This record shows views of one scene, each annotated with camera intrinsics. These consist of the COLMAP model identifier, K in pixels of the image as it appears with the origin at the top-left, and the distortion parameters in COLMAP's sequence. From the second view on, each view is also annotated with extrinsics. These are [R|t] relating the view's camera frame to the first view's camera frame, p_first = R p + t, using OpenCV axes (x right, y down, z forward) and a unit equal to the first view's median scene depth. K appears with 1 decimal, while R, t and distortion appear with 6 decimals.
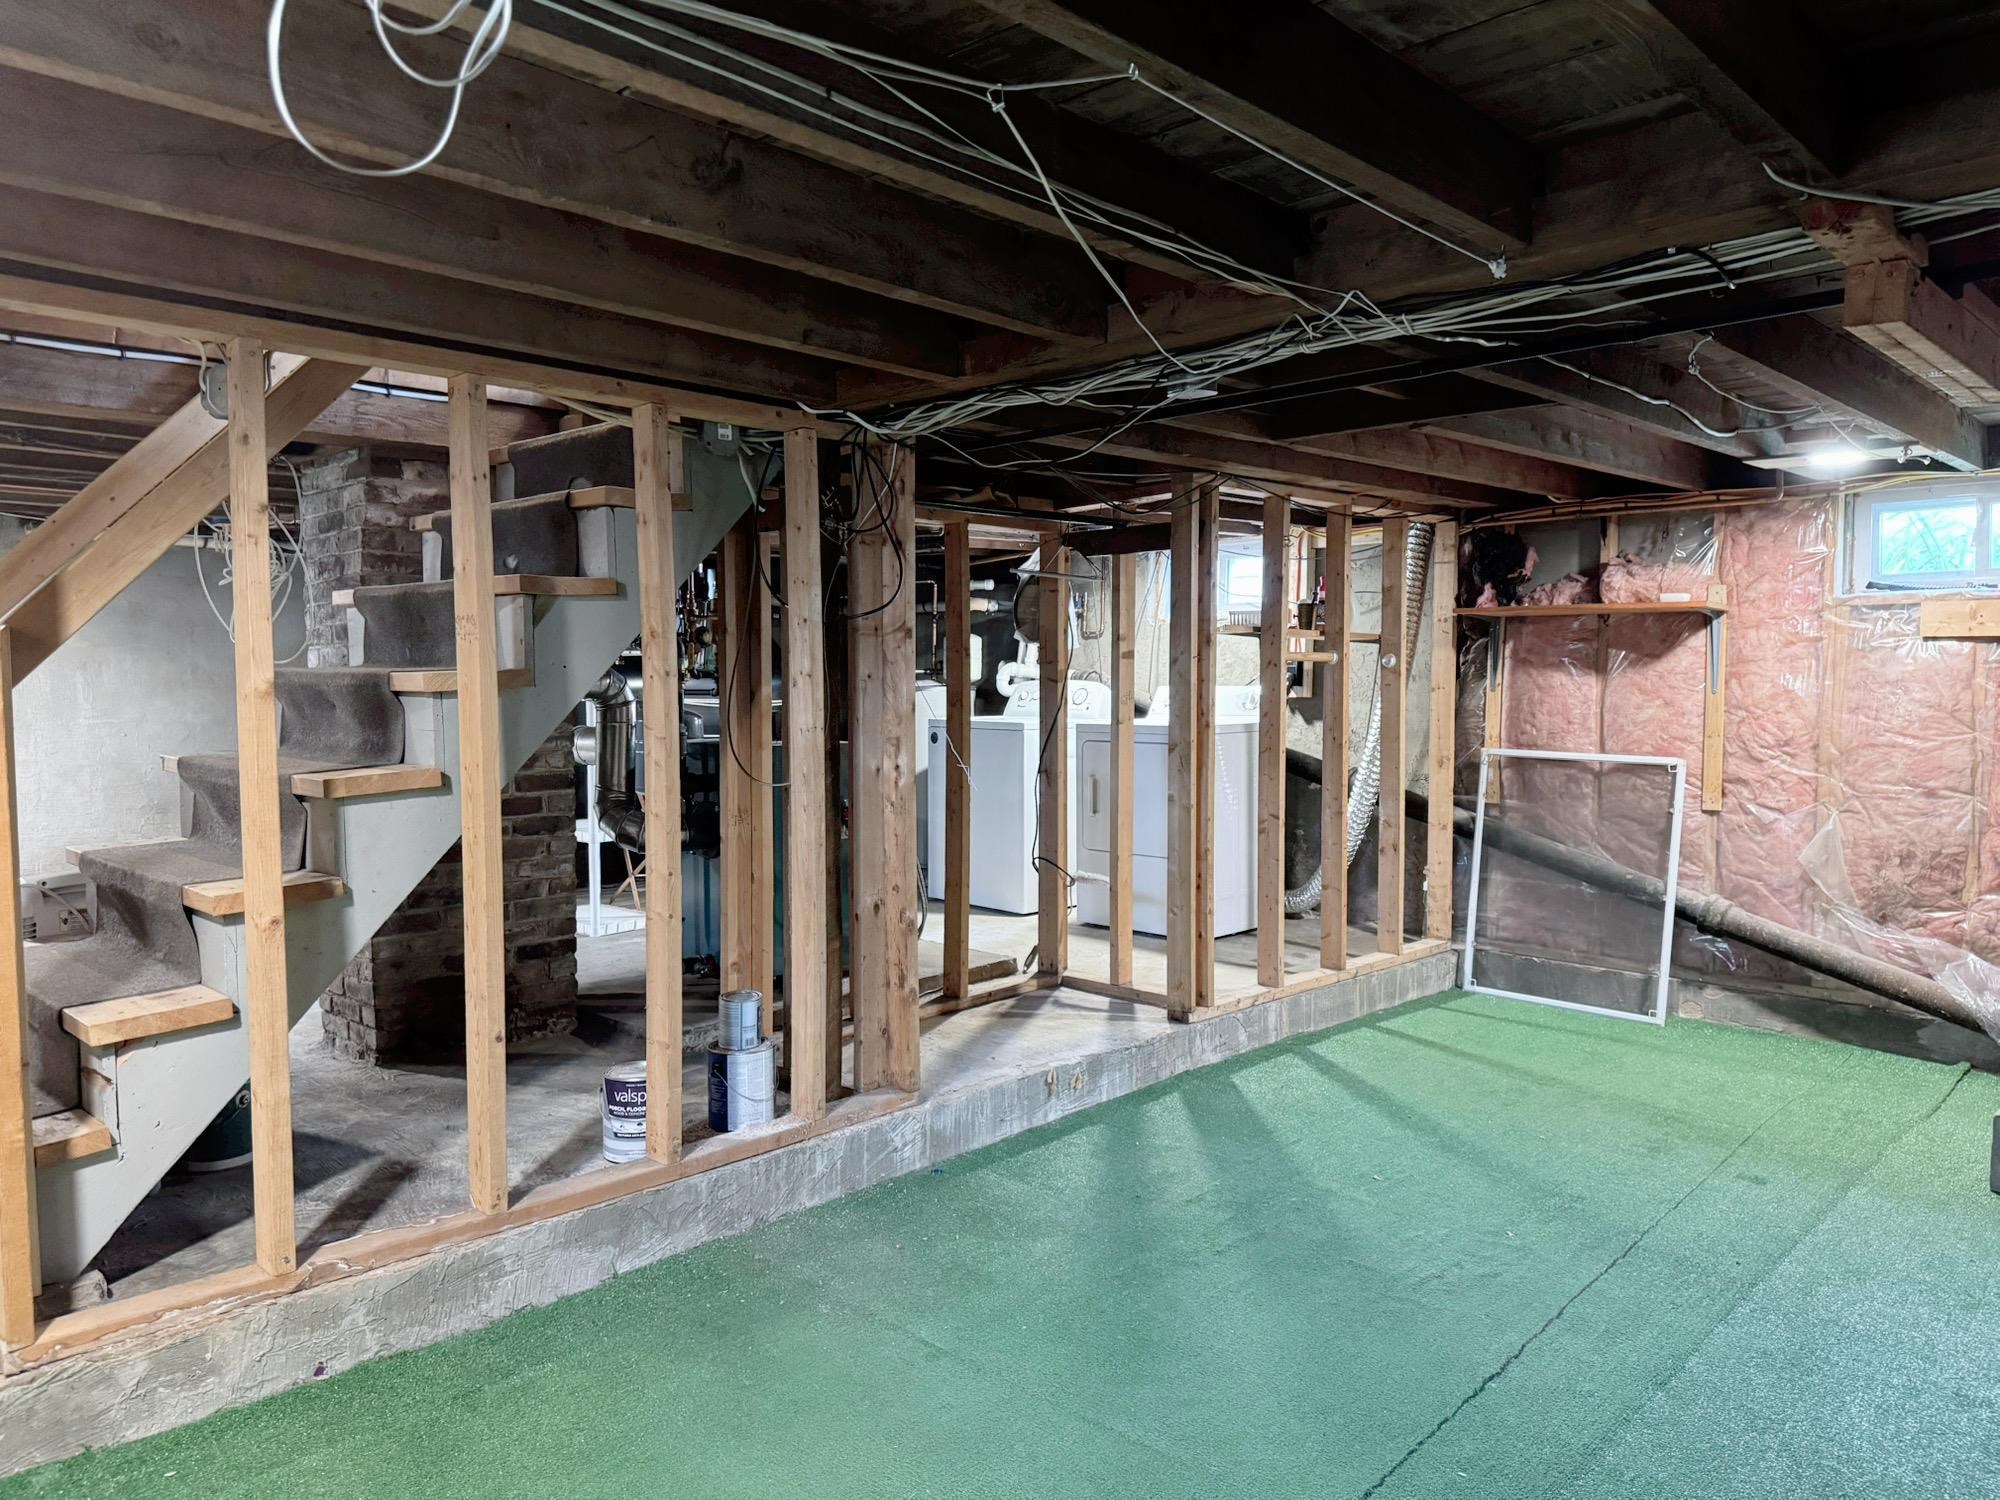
lens RADIAL K [[1295.9, 0, 1001.0], [0, 1295.9, 756.5], [0, 0, 1]] dist [-0.002169, 0.001326]
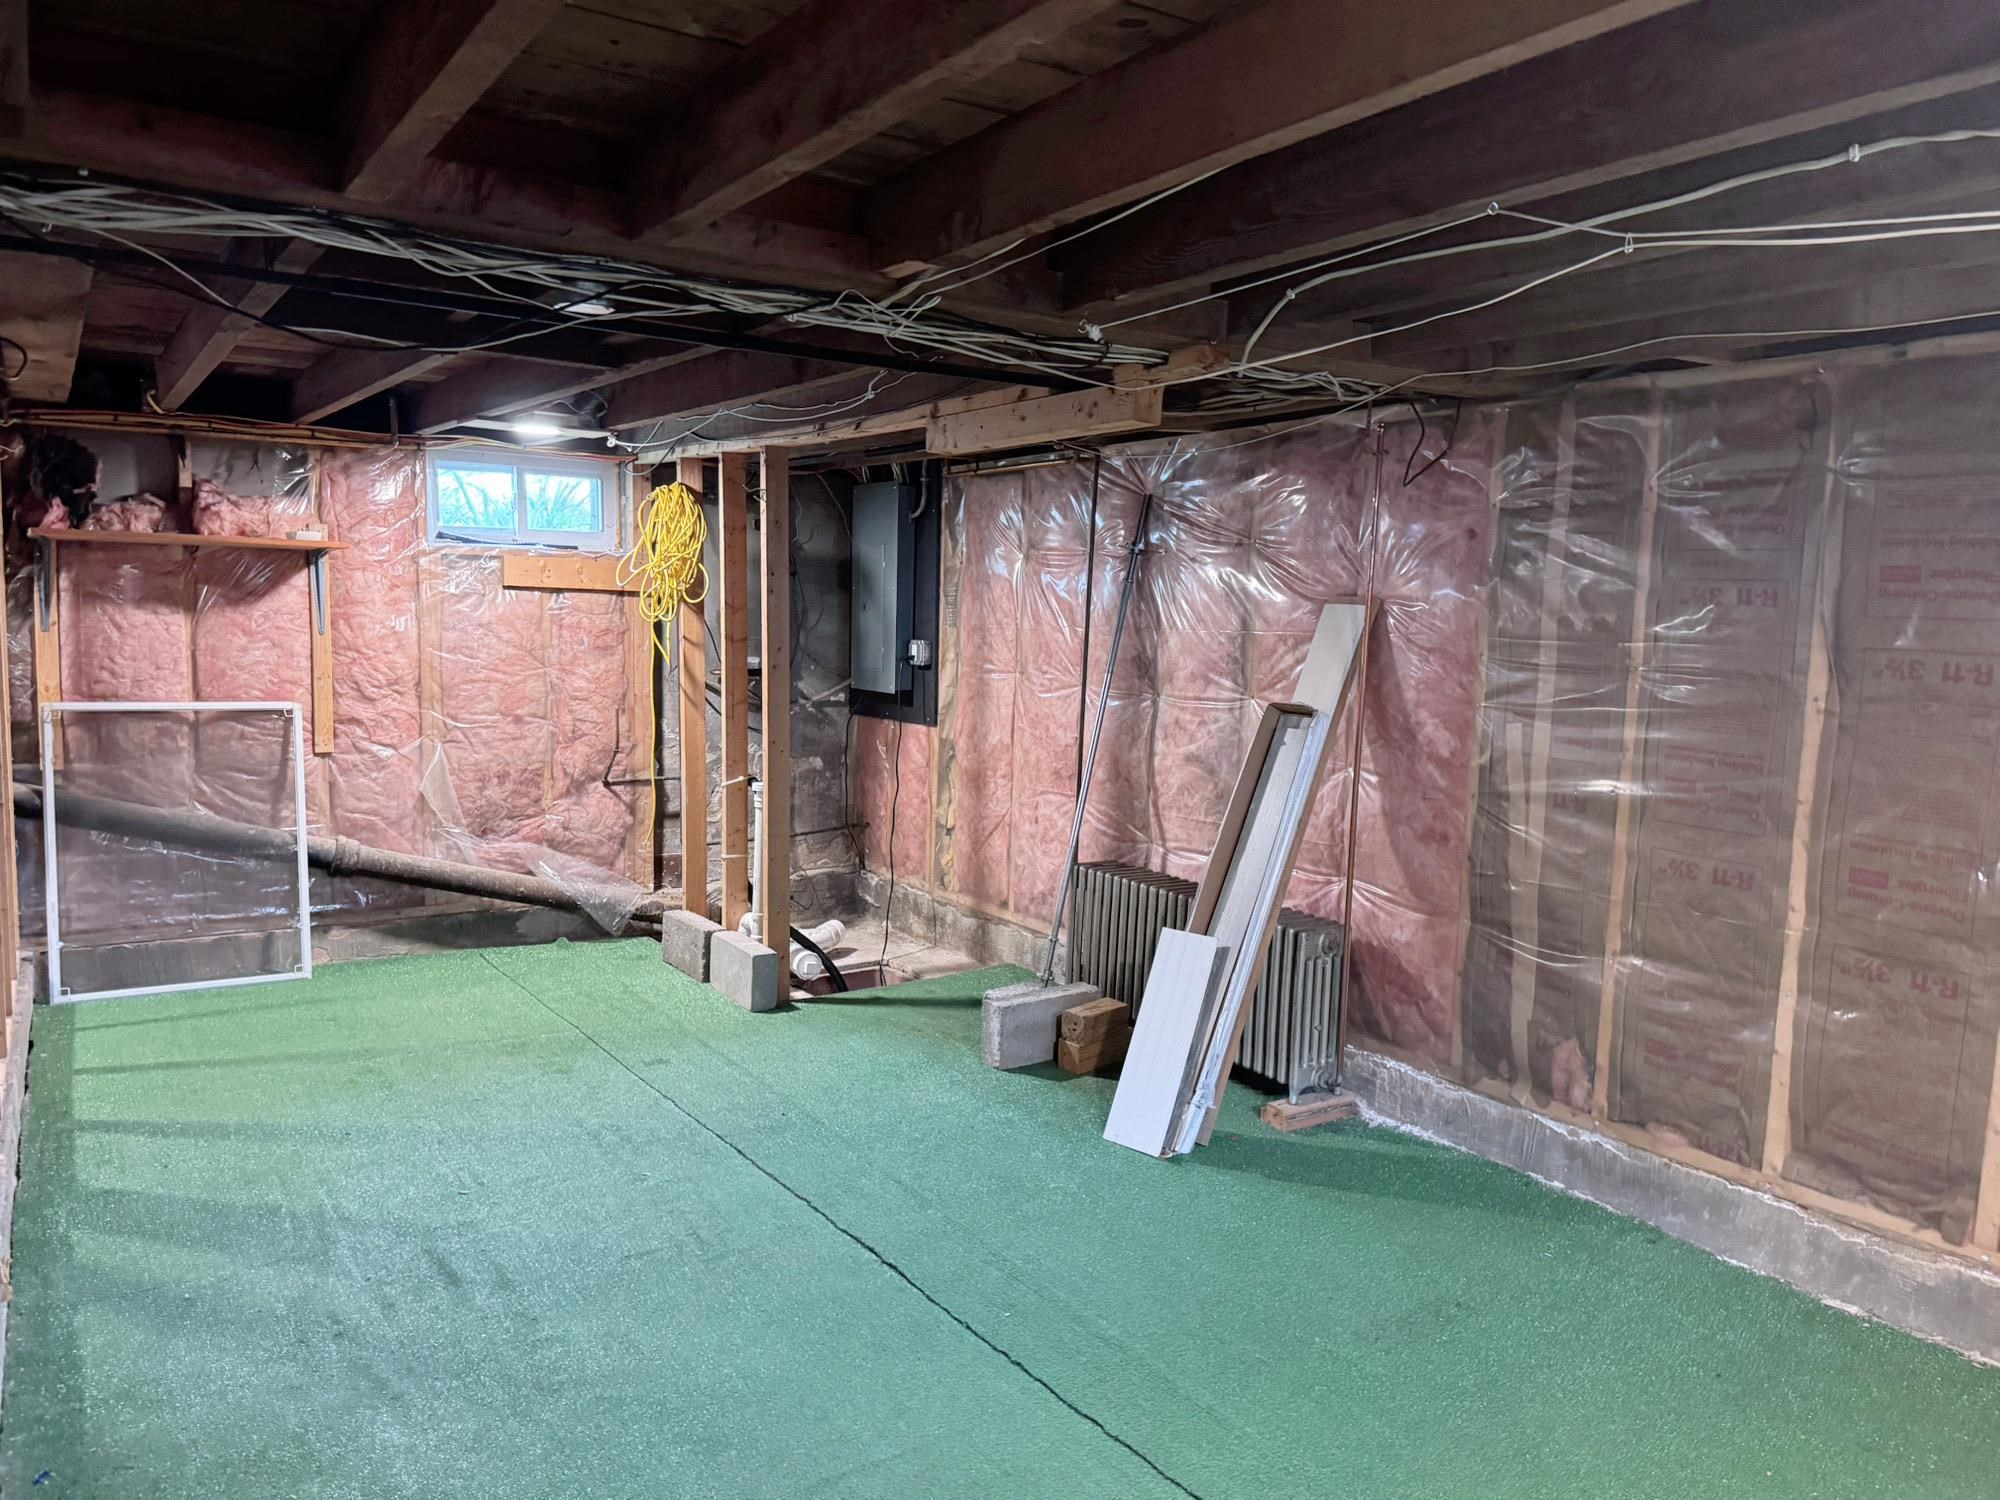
lens RADIAL K [[1295.9, 0, 1001.0], [0, 1295.9, 756.5], [0, 0, 1]] dist [-0.002169, 0.001326]
pose [[0.277001, -0.098625, 0.955795, -0.260768], [0.038805, 0.995055, 0.091430, -0.026513], [-0.960086, 0.011763, 0.279459, 0.230270]]
